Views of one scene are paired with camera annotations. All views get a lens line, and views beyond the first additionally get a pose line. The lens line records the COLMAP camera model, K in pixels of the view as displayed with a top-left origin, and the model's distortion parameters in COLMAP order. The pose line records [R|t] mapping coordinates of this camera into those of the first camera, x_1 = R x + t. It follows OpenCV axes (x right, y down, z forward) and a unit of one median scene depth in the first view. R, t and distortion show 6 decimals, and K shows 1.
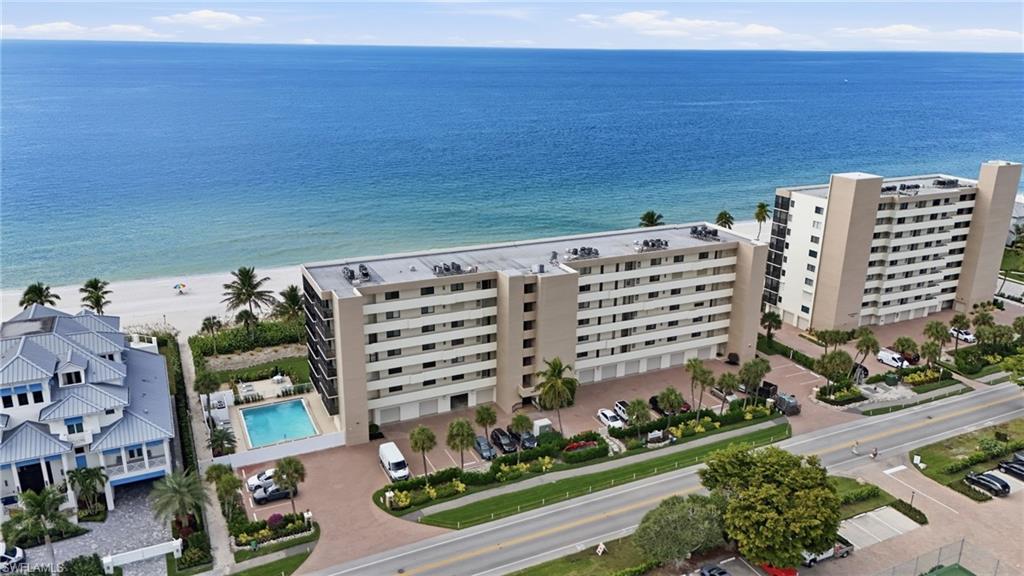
lens RADIAL K [[760.2, 0, 507.3], [0, 760.2, 286.0], [0, 0, 1]] dist [0.064327, -0.060703]
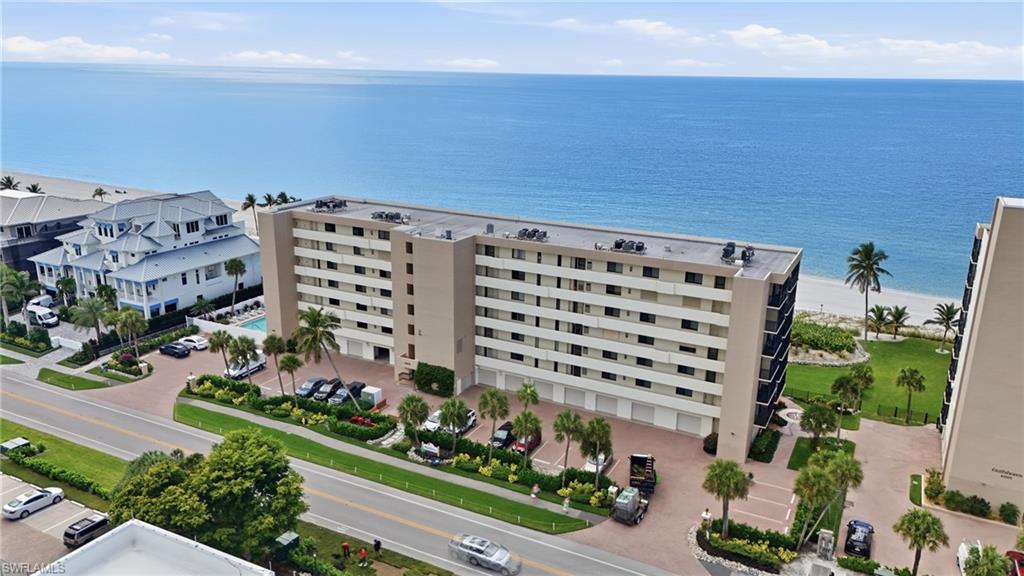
lens RADIAL K [[760.2, 0, 508.5], [0, 760.2, 291.7], [0, 0, 1]] dist [0.064327, -0.060703]
pose [[0.597944, 0.225809, -0.769073, 0.744122], [-0.247945, 0.964545, 0.090428, -0.052578], [0.762225, 0.136617, 0.632731, 0.478596]]
